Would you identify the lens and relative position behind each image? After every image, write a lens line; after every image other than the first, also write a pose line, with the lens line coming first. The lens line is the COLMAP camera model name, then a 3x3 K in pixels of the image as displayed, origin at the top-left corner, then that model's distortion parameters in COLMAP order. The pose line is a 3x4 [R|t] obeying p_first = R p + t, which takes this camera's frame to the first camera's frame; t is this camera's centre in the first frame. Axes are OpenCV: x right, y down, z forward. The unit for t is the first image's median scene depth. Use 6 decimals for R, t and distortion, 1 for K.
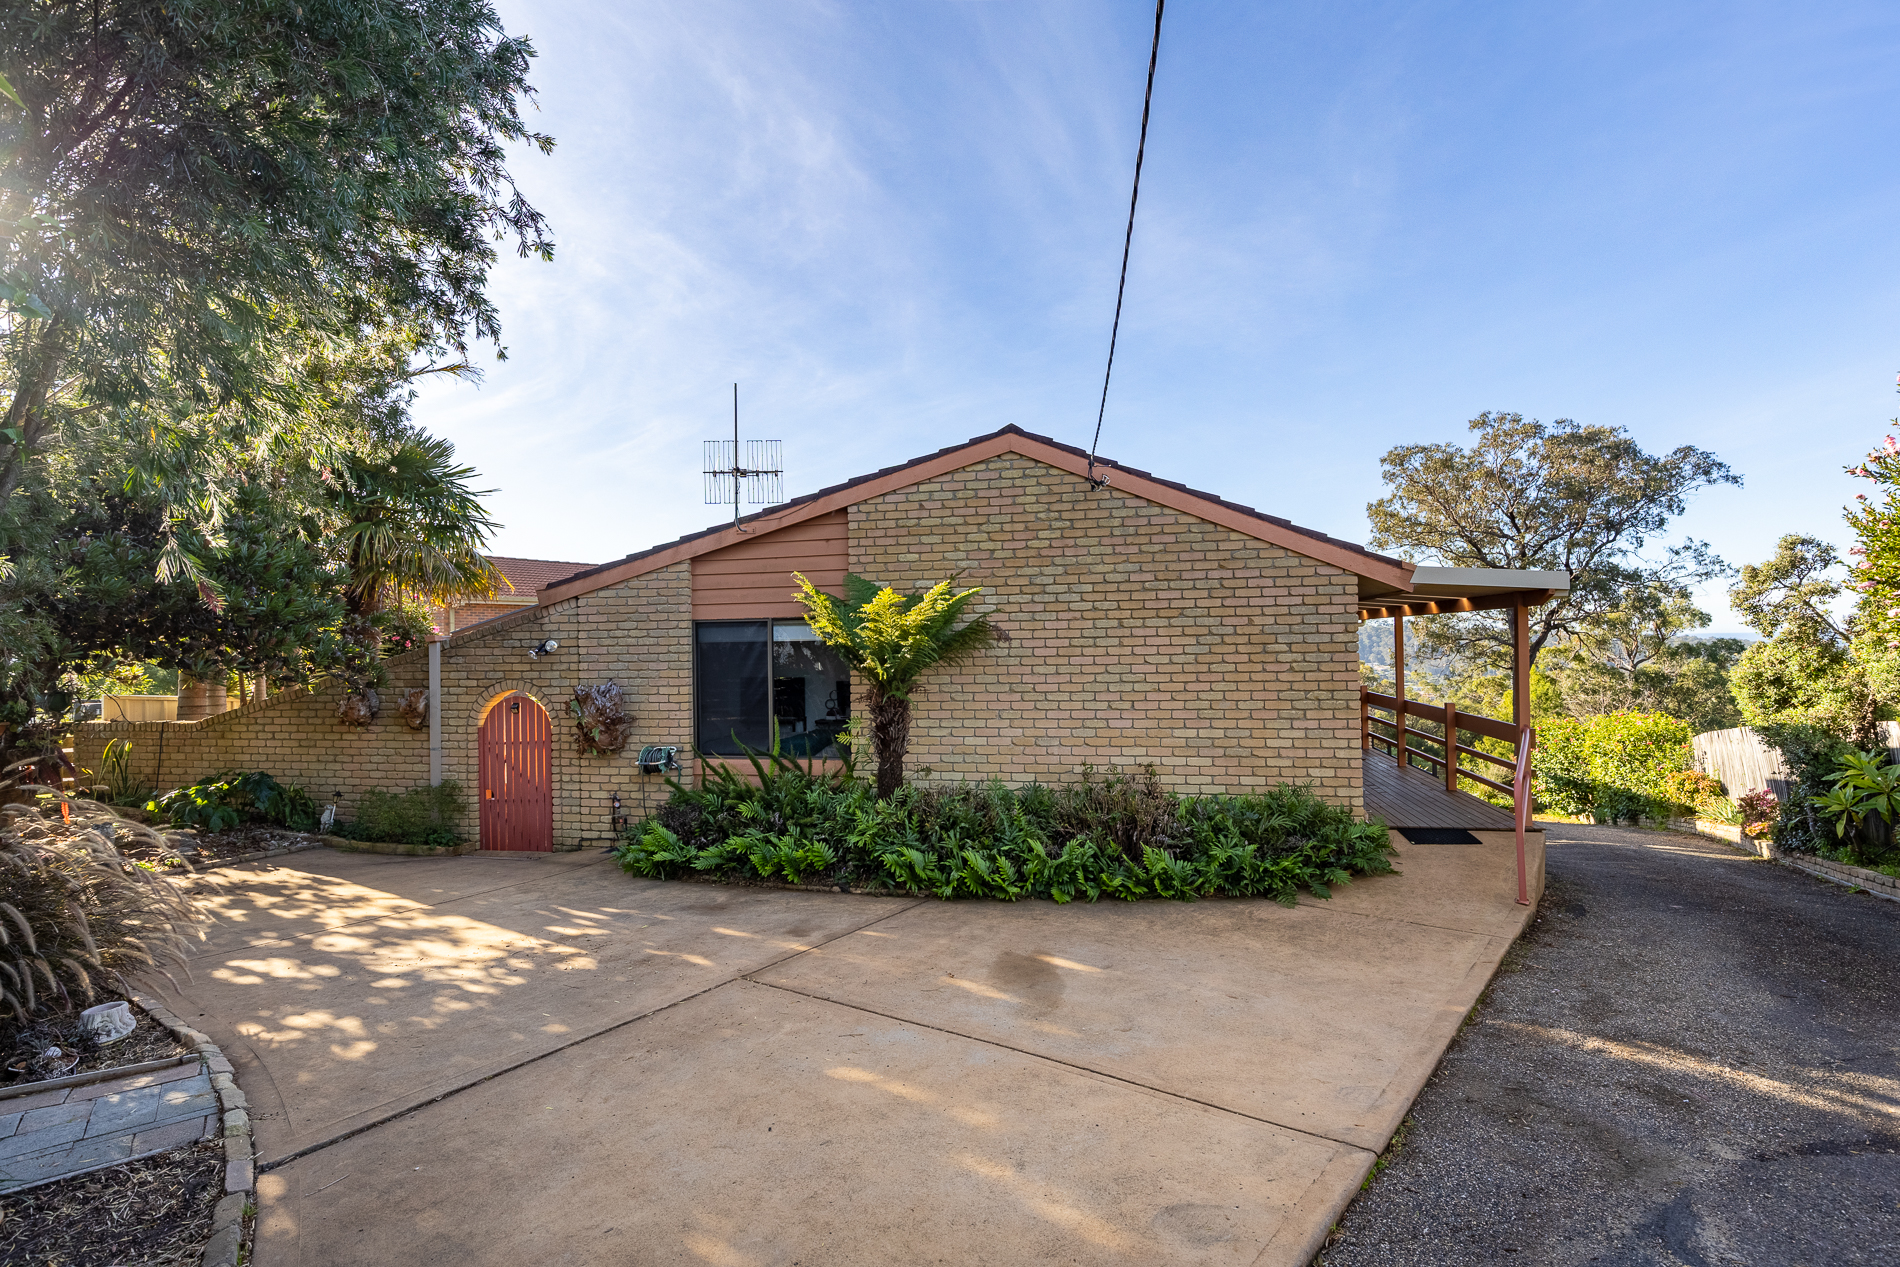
lens RADIAL K [[866.6, 0, 956.5], [0, 866.6, 631.9], [0, 0, 1]] dist [0.005880, -0.000388]
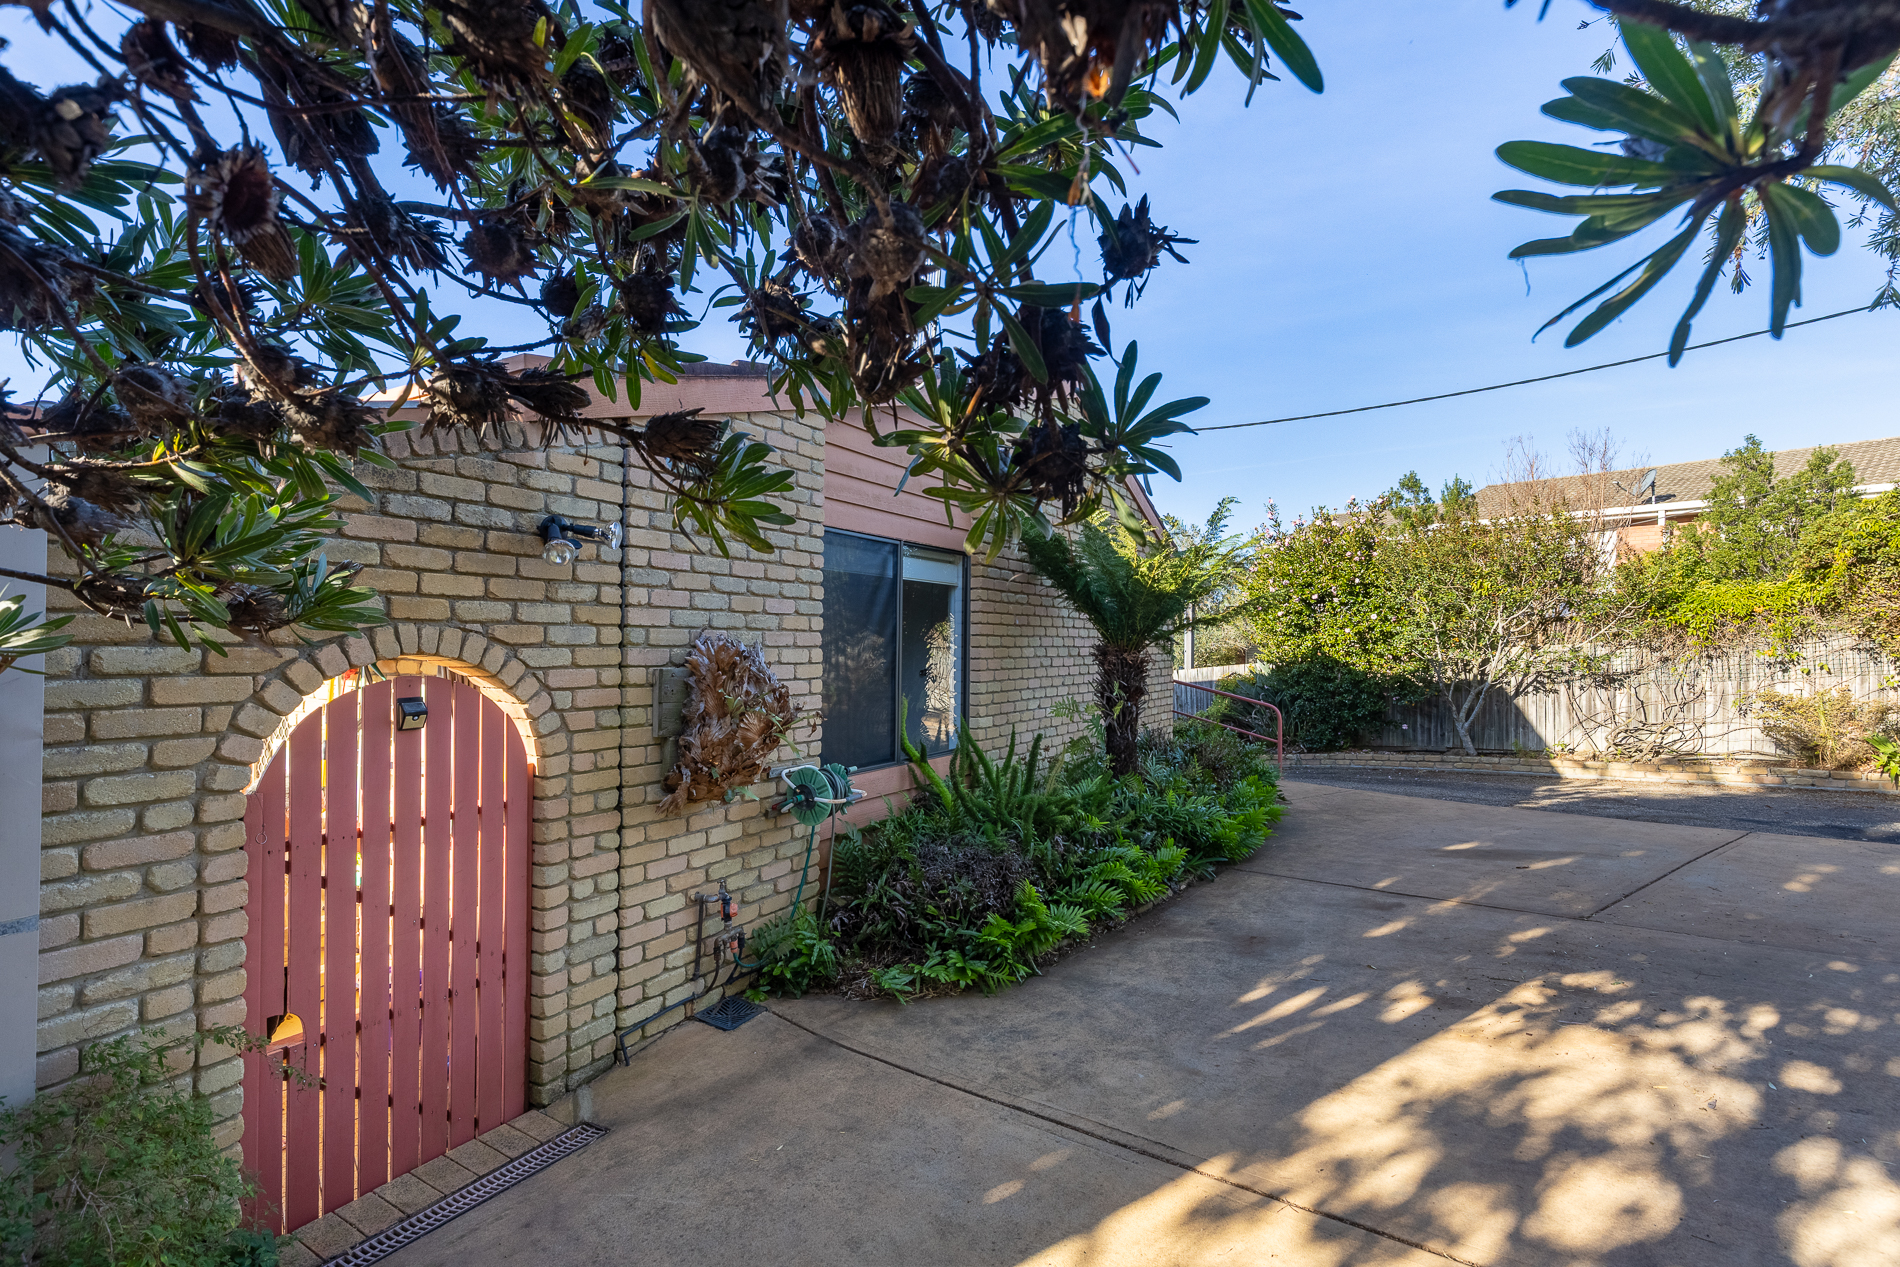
lens RADIAL K [[866.6, 0, 956.5], [0, 866.6, 631.9], [0, 0, 1]] dist [0.005880, -0.000388]
pose [[0.324031, 0.033942, 0.945437, -1.176622], [-0.020862, 0.999370, -0.028729, 0.099789], [-0.945816, -0.010414, 0.324535, 1.126153]]
